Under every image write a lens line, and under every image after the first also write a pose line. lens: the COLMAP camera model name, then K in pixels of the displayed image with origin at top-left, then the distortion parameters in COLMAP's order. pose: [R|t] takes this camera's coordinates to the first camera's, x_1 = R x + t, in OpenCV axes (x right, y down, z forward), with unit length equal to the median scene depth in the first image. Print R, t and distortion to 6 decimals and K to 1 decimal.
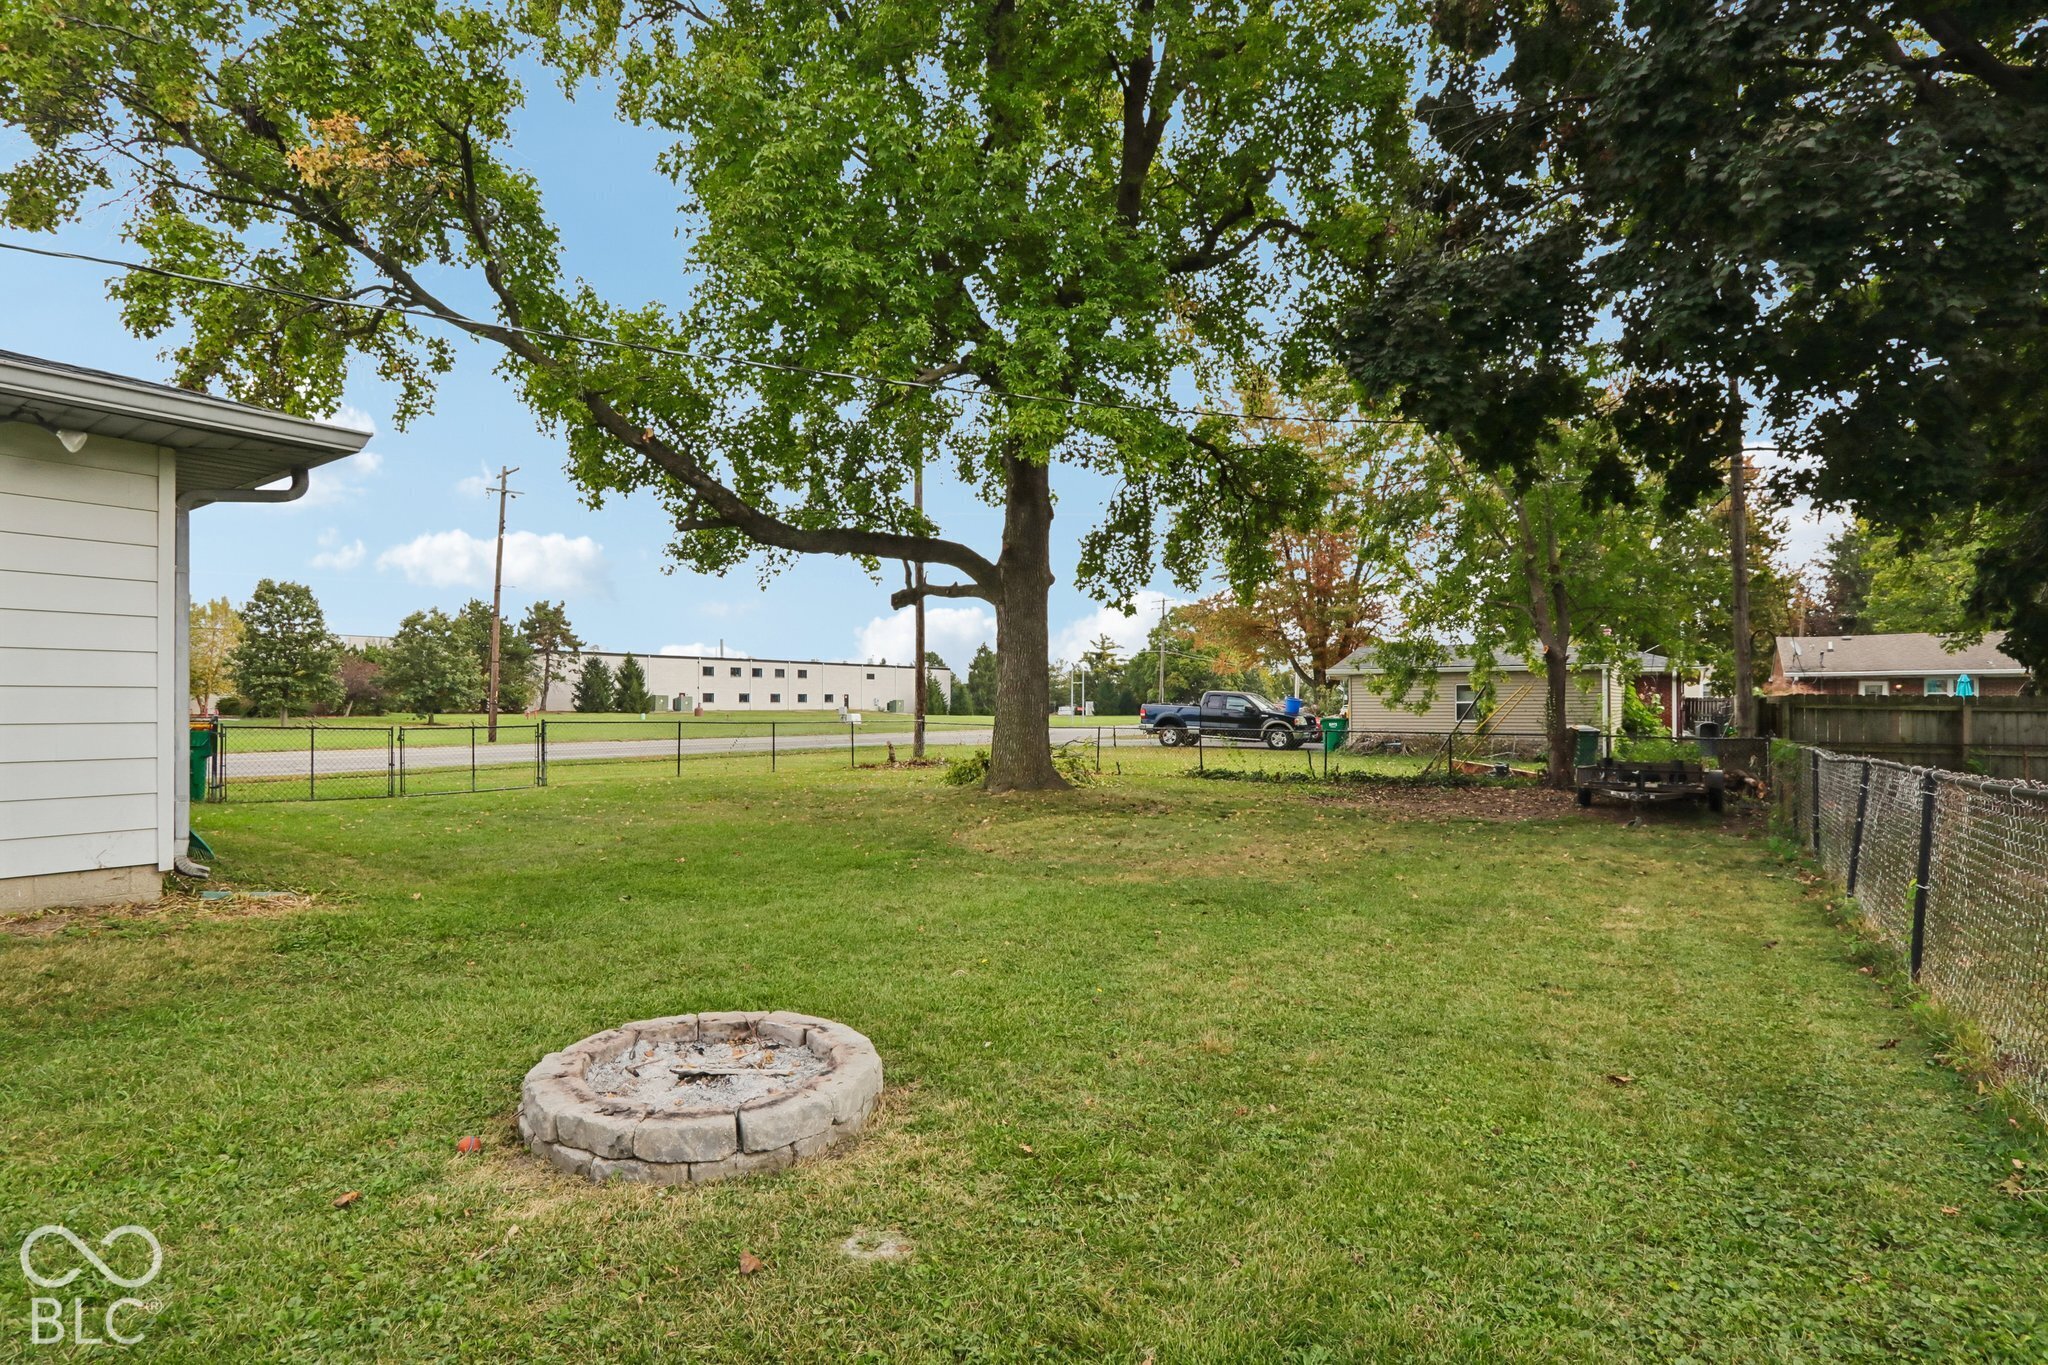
lens RADIAL K [[966.7, 0, 1032.8], [0, 966.7, 687.7], [0, 0, 1]] dist [0.000475, 0.006135]
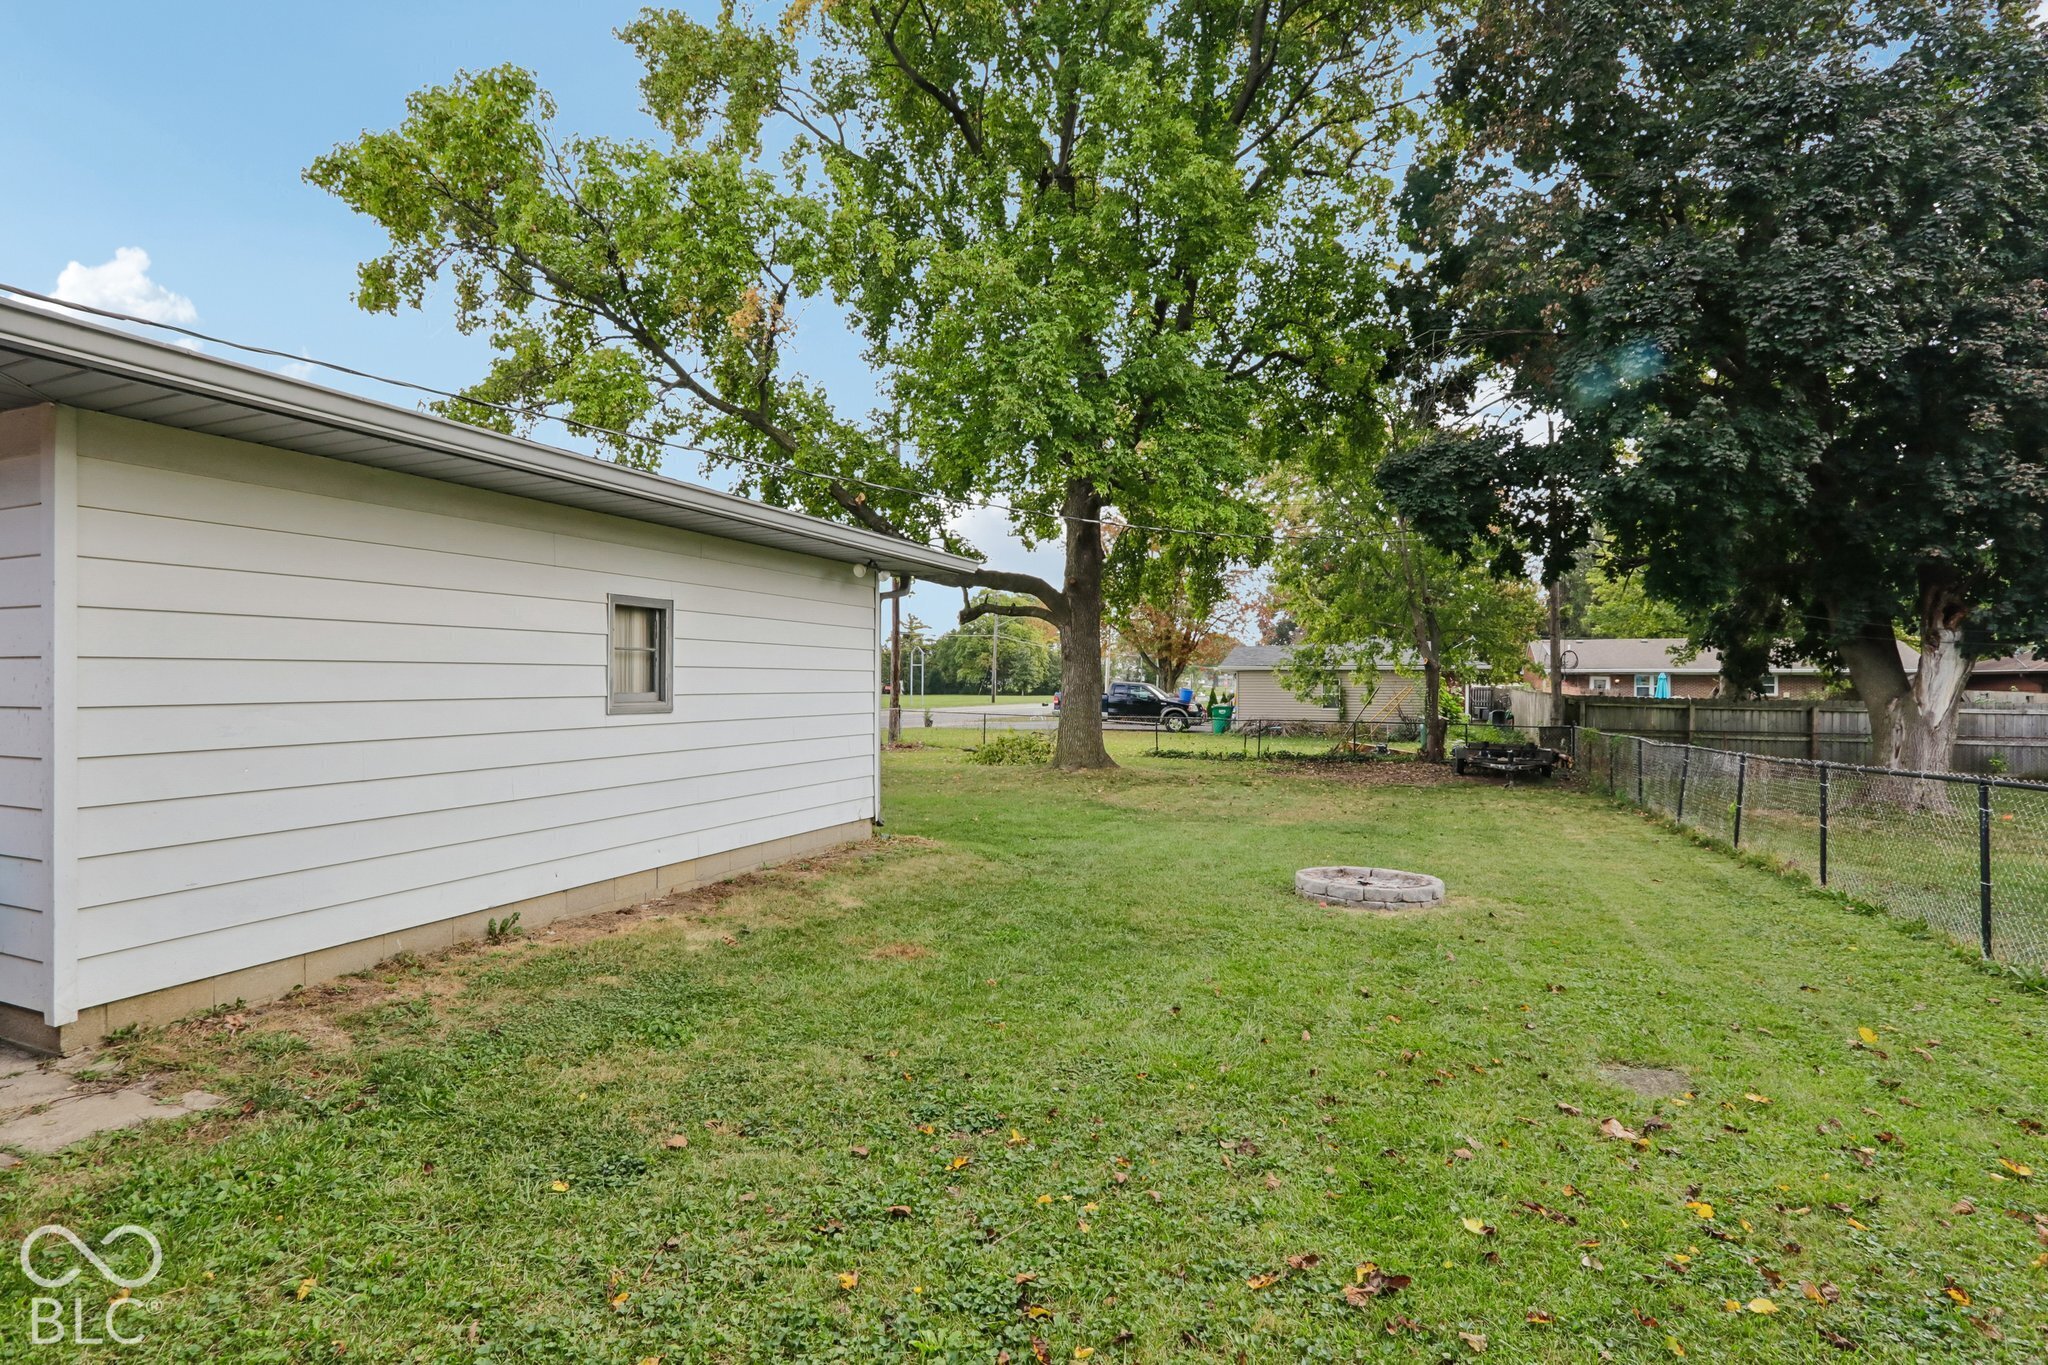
lens RADIAL K [[966.7, 0, 1016.3], [0, 966.7, 679.5], [0, 0, 1]] dist [0.000475, 0.006135]
pose [[0.980378, 0.005748, 0.197044, -0.286018], [-0.008568, 0.999873, 0.013460, -0.025076], [-0.196941, -0.014884, 0.980302, -0.210285]]
